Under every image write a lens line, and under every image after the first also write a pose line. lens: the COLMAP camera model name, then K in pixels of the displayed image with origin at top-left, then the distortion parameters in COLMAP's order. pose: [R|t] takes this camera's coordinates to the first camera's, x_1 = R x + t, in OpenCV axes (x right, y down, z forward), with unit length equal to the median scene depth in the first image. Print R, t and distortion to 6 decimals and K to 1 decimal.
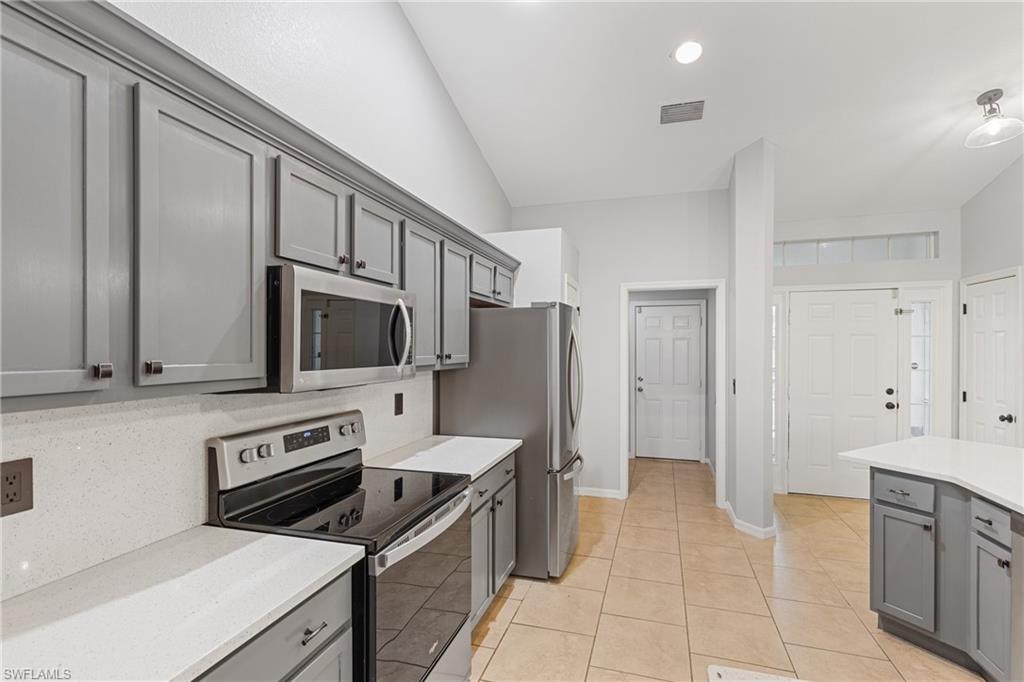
lens RADIAL K [[466.2, 0, 516.1], [0, 466.2, 345.4], [0, 0, 1]] dist [0.004807, -0.000393]
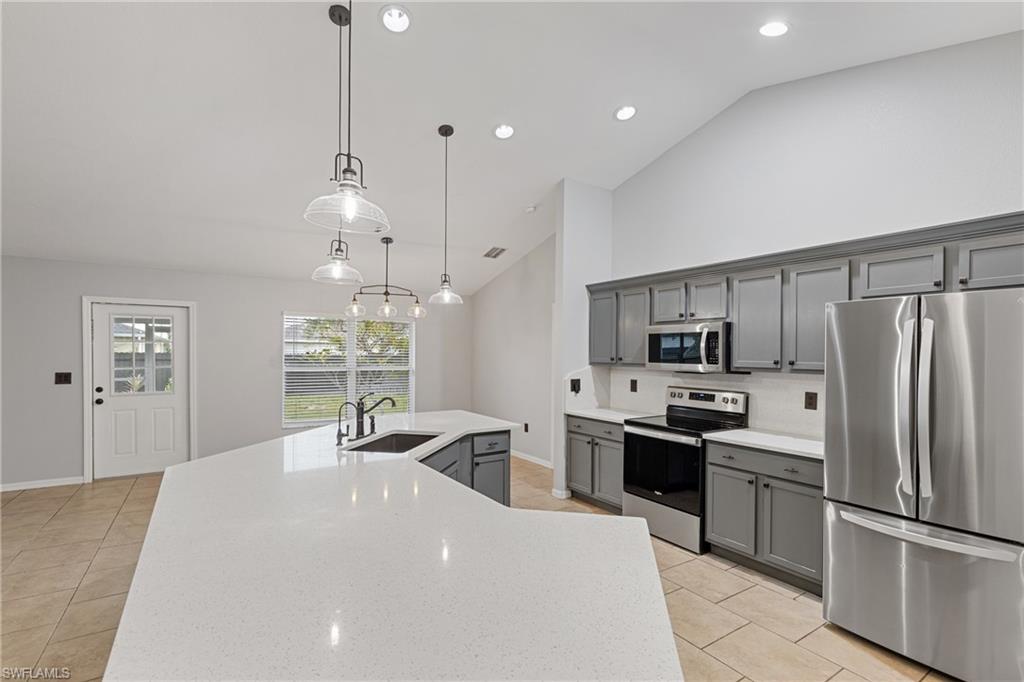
lens RADIAL K [[471.9, 0, 520.0], [0, 471.9, 355.7], [0, 0, 1]] dist [0.004622, -0.000198]
pose [[-0.636229, -0.002347, -0.771496, 1.471922], [-0.007136, 0.999971, 0.002842, 0.006607], [0.771467, 0.007313, -0.636227, 1.442885]]
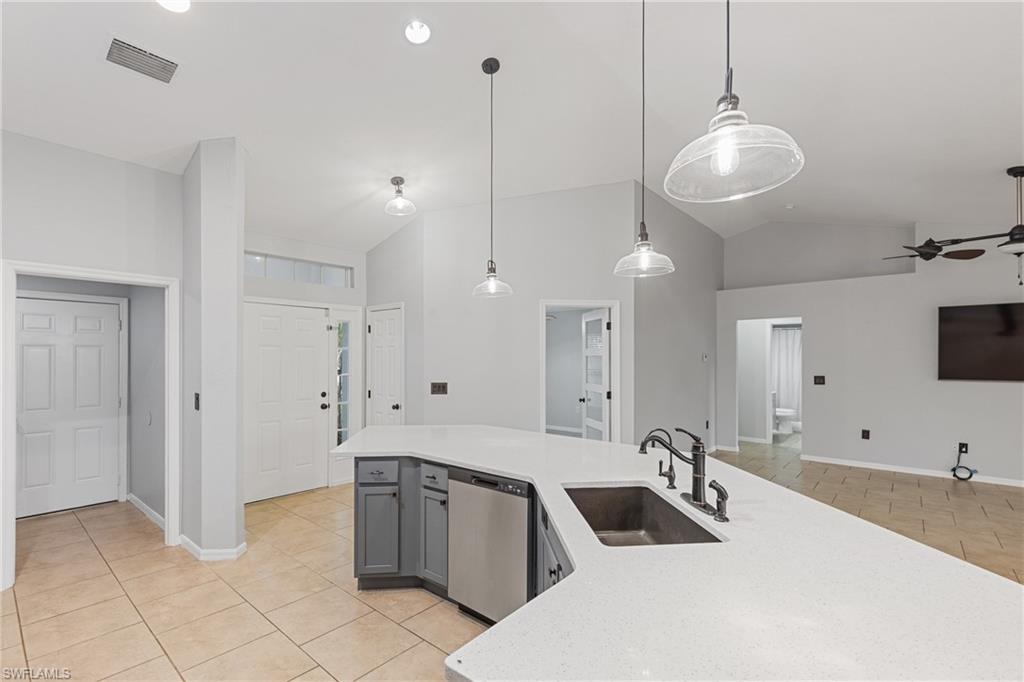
lens RADIAL K [[461.6, 0, 517.9], [0, 461.6, 353.2], [0, 0, 1]] dist [0.005094, -0.000920]
pose [[0.393744, 0.007921, 0.919186, -0.176418], [-0.003745, 0.999968, -0.007013, -0.000897], [-0.919212, -0.000681, 0.393761, 0.160275]]
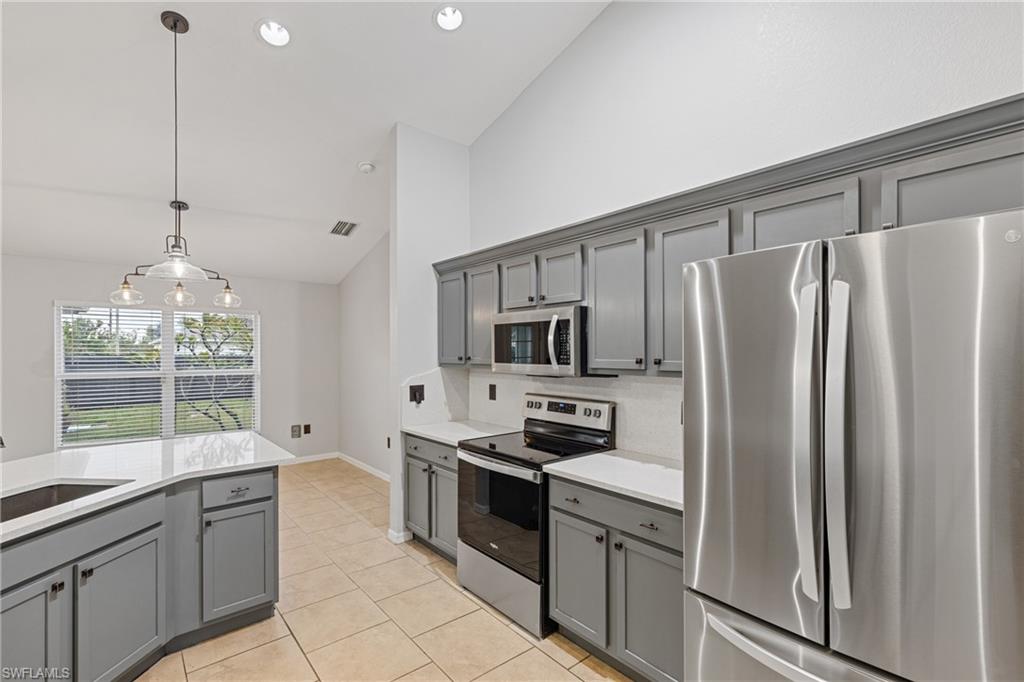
lens RADIAL K [[461.6, 0, 517.9], [0, 461.6, 353.2], [0, 0, 1]] dist [0.005094, -0.000920]
pose [[-0.543811, 0.003123, -0.839202, 0.817518], [0.004711, 0.999989, 0.000668, 0.005974], [0.839194, -0.003590, -0.543820, 1.449119]]
